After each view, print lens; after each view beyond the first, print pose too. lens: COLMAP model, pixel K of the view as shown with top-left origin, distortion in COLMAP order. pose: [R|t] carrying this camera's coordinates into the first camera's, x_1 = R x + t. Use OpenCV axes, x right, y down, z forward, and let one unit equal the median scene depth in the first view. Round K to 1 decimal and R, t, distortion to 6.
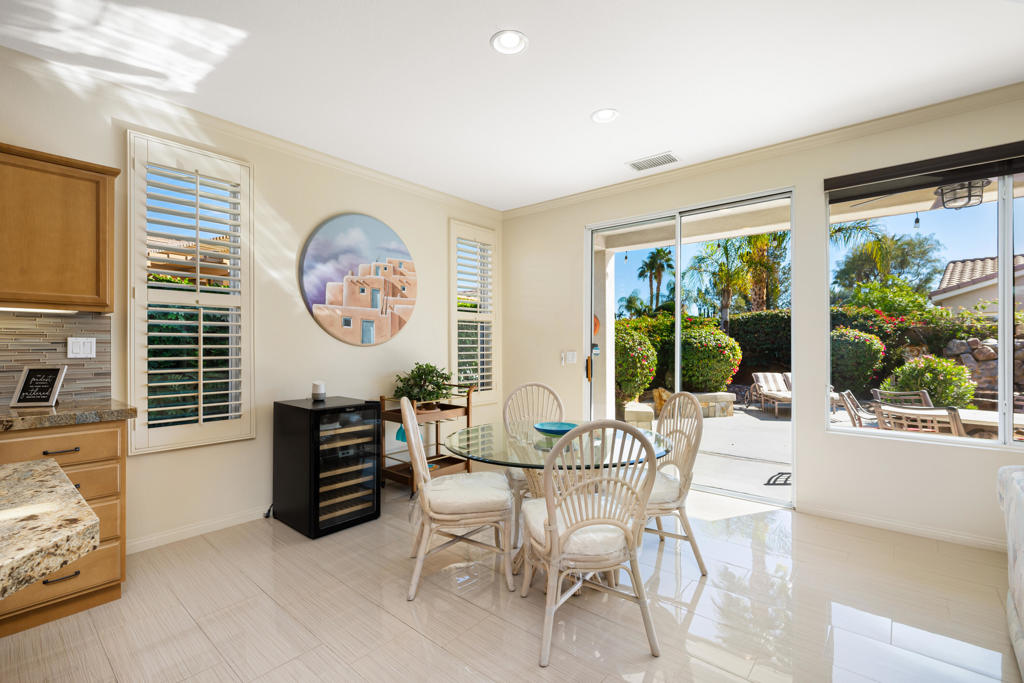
lens RADIAL K [[460.1, 0, 509.7], [0, 460.1, 346.5], [0, 0, 1]] dist [0.003028, -0.001030]
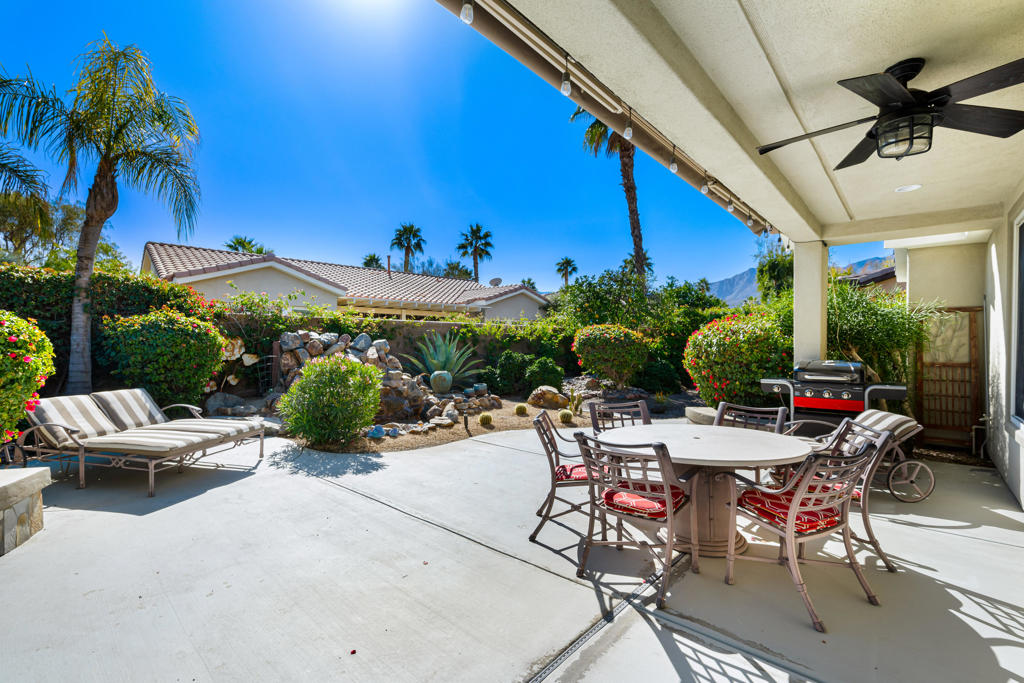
lens RADIAL K [[460.1, 0, 520.6], [0, 460.1, 342.1], [0, 0, 1]] dist [0.003028, -0.001030]
pose [[0.003988, -0.005778, 0.999975, 0.243510], [-0.013686, 0.999889, 0.005832, -0.016826], [-0.999898, -0.013709, 0.003909, 1.307565]]
